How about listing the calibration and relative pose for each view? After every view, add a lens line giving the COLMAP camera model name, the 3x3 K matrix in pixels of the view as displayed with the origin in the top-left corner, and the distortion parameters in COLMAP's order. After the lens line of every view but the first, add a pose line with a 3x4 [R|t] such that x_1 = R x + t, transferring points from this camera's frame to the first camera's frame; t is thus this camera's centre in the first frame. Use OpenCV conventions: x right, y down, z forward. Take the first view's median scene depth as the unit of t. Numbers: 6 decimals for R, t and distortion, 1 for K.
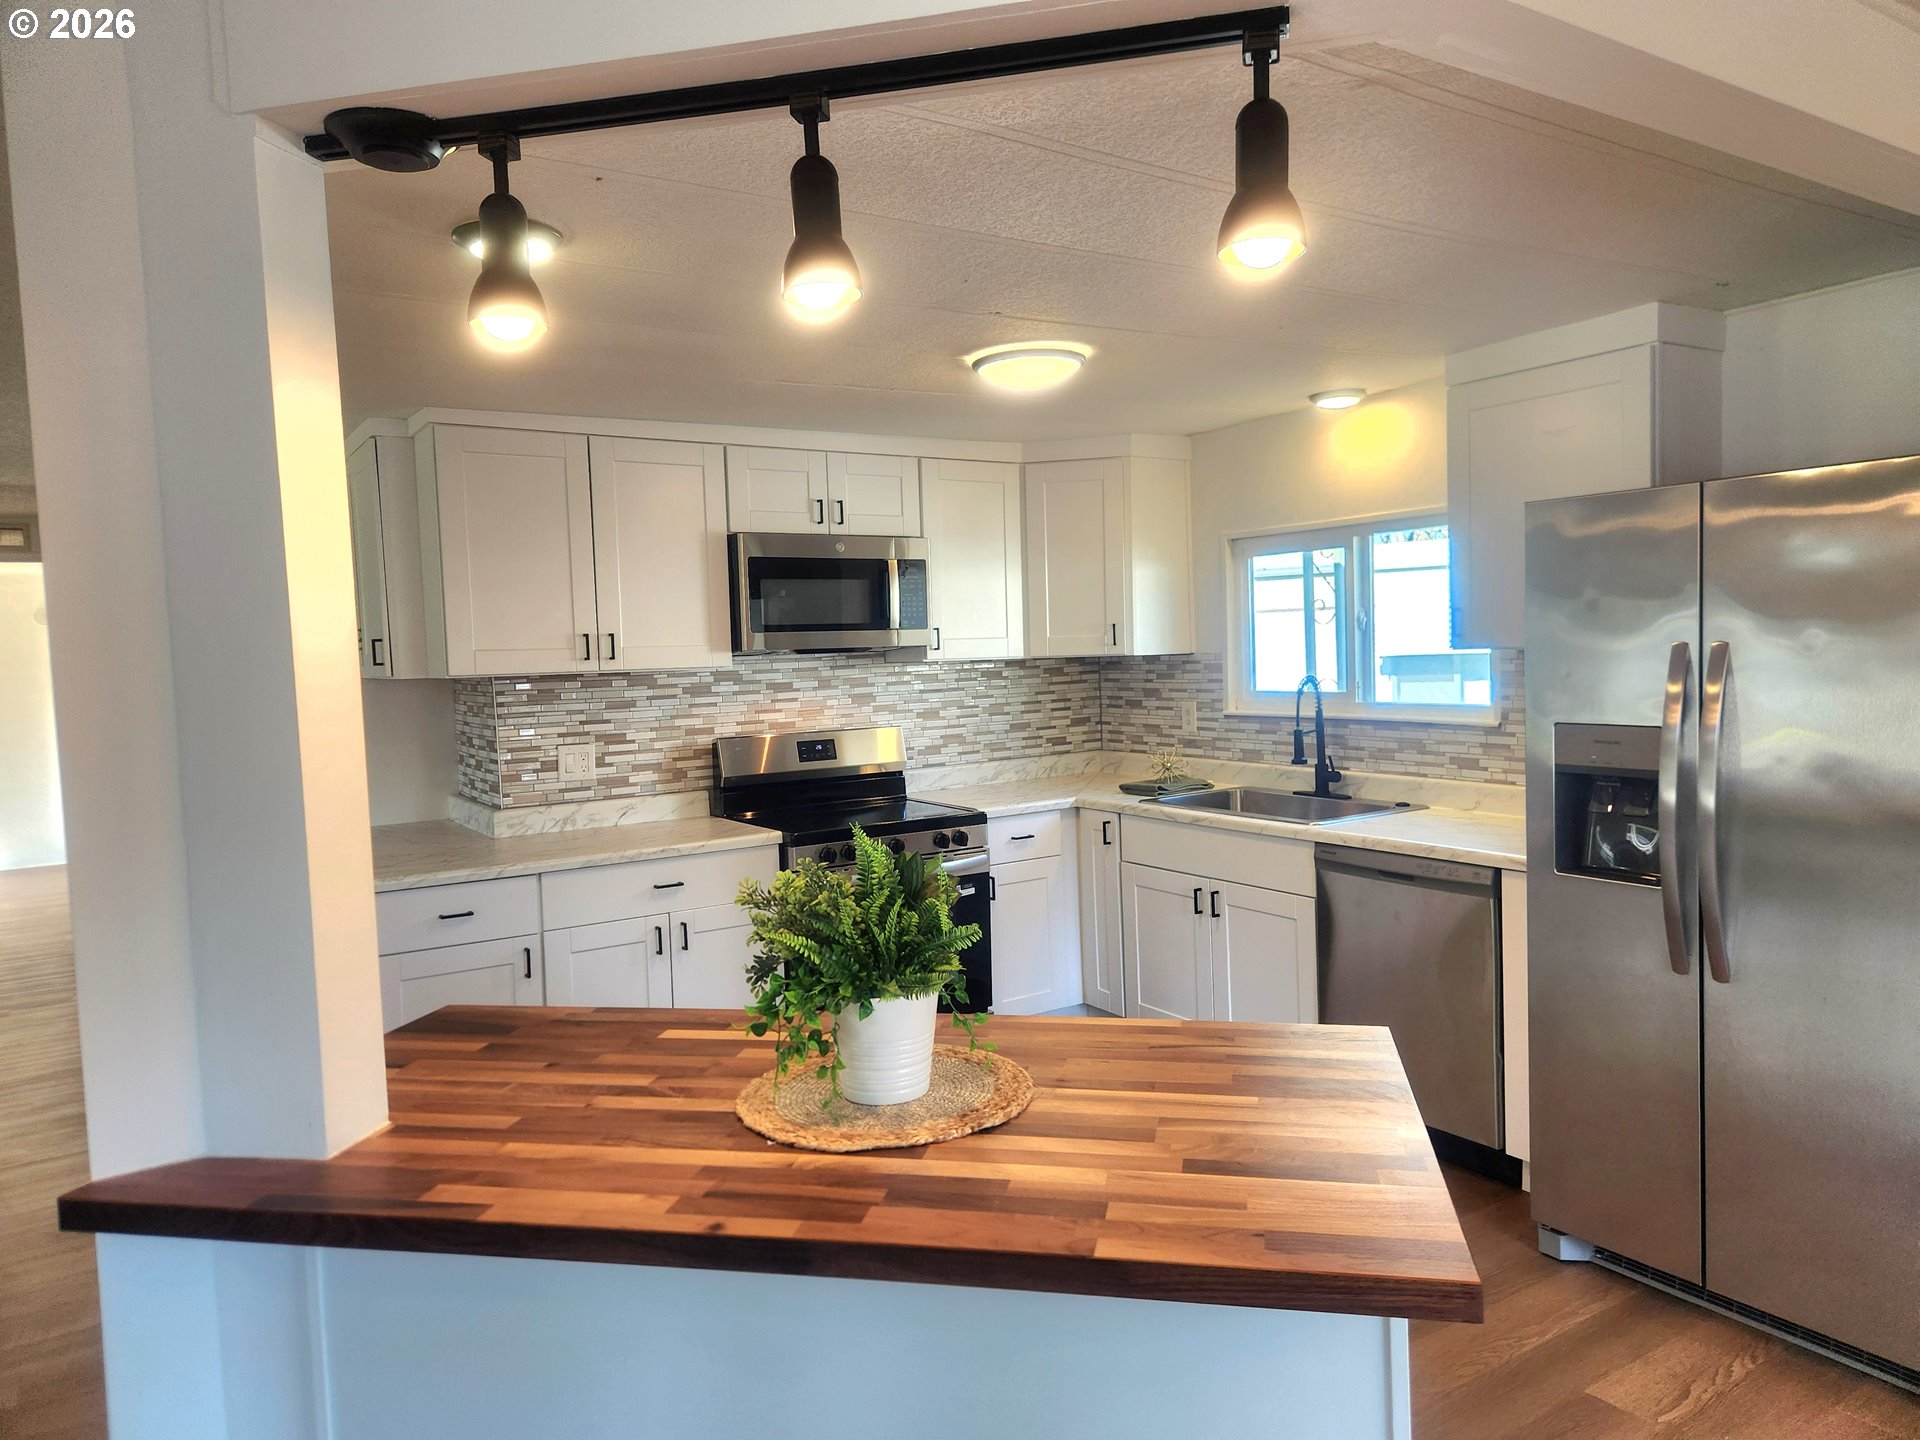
lens RADIAL K [[1333.3, 0, 974.3], [0, 1333.3, 708.4], [0, 0, 1]] dist [0.069532, -0.061811]
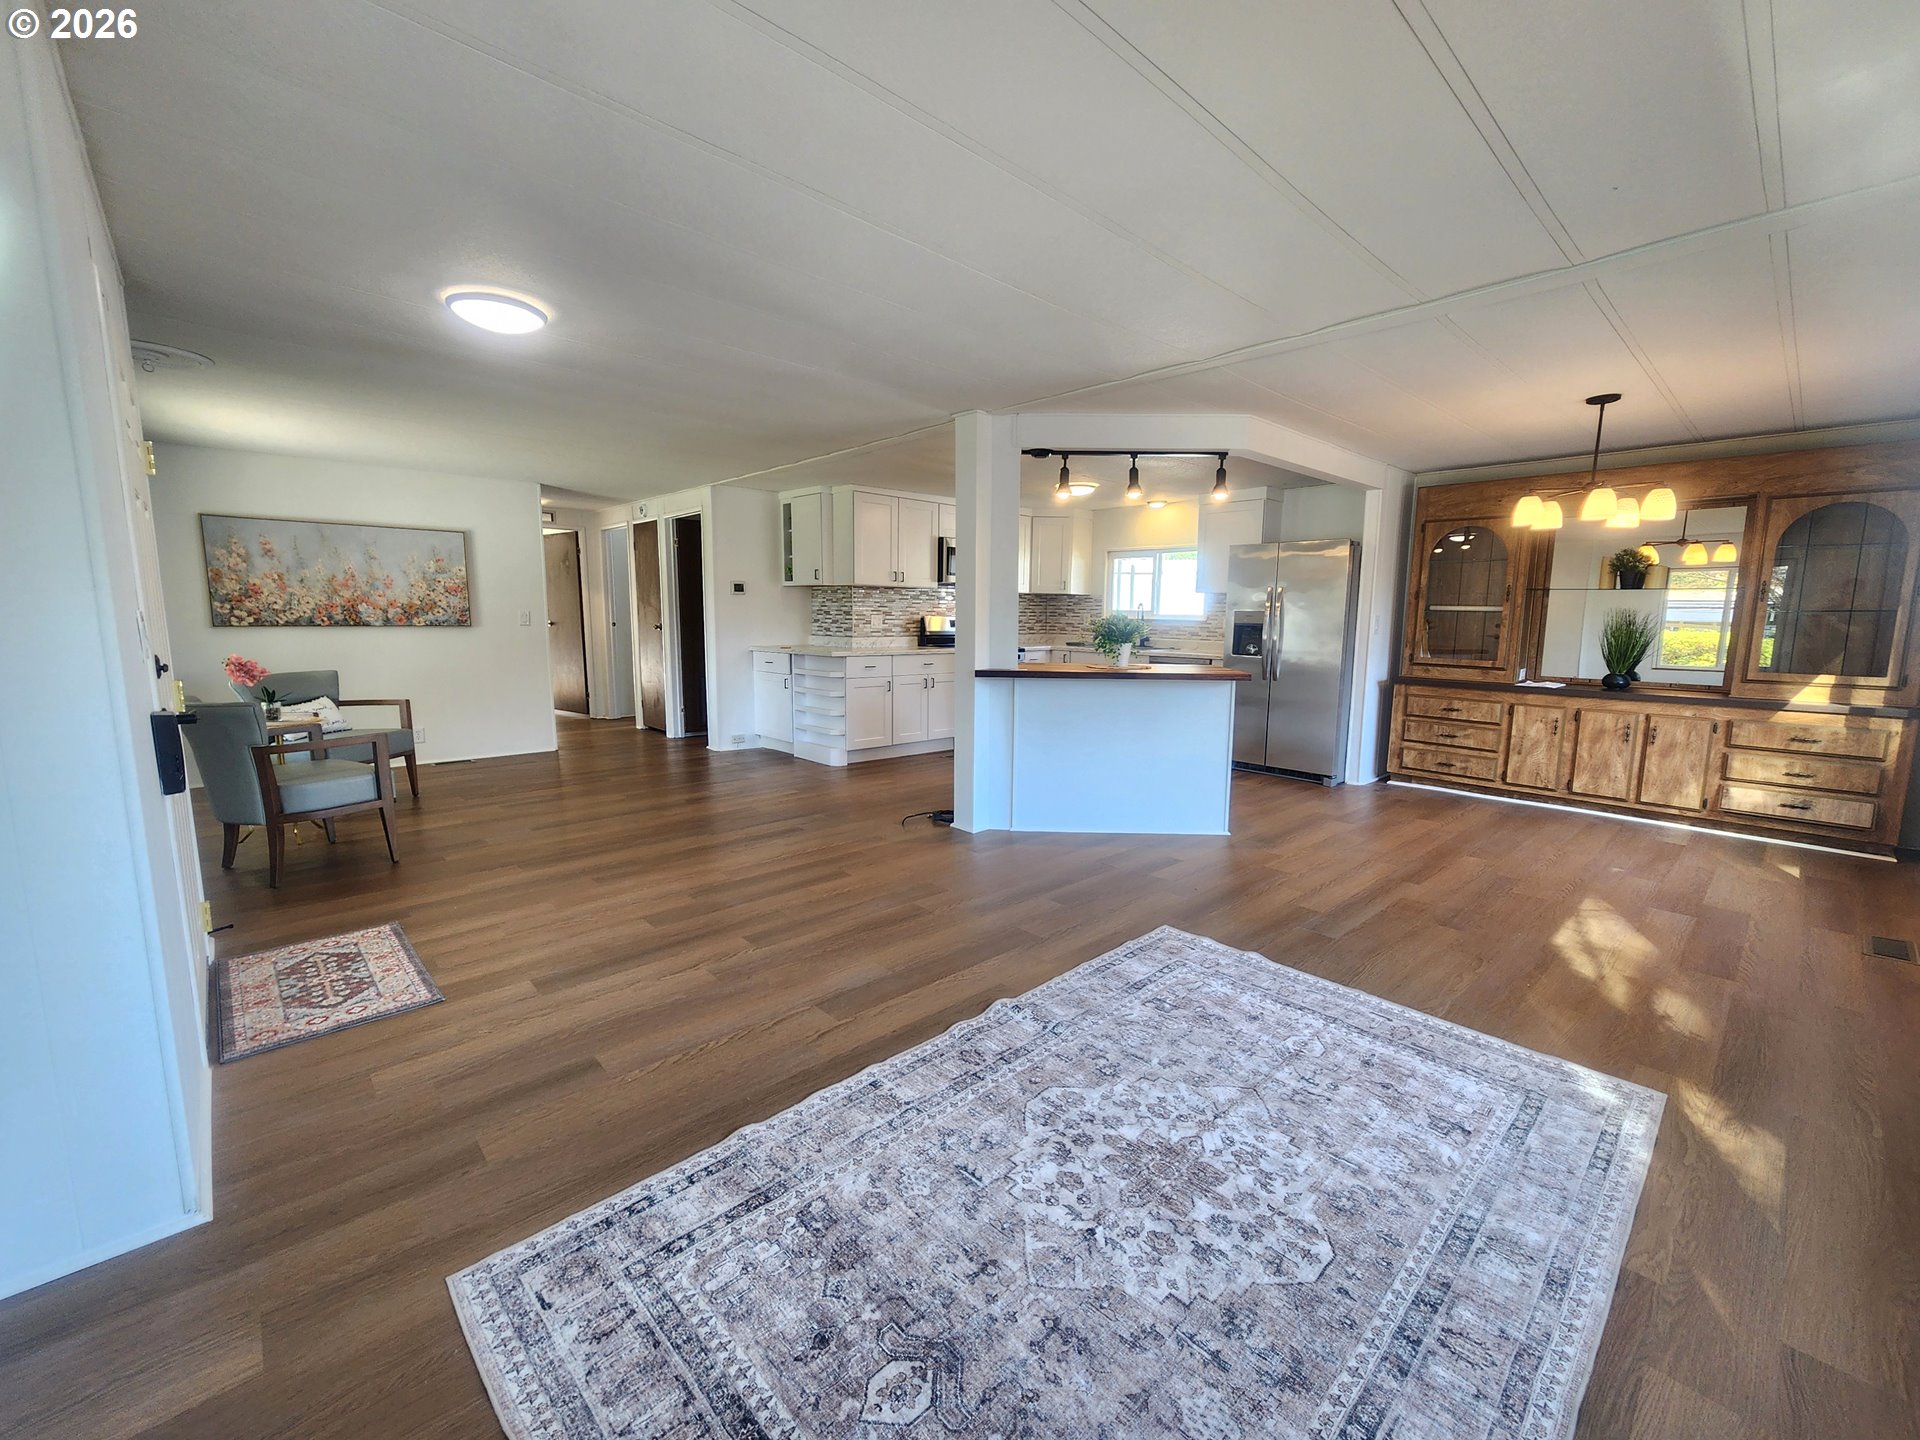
lens RADIAL K [[794.0, 0, 978.2], [0, 794.0, 716.5], [0, 0, 1]] dist [0.008408, -0.003729]
pose [[0.983734, 0.023743, 0.178057, -0.390990], [-0.038248, 0.996182, 0.078478, 0.100113], [-0.175514, -0.084012, 0.980886, -0.613212]]
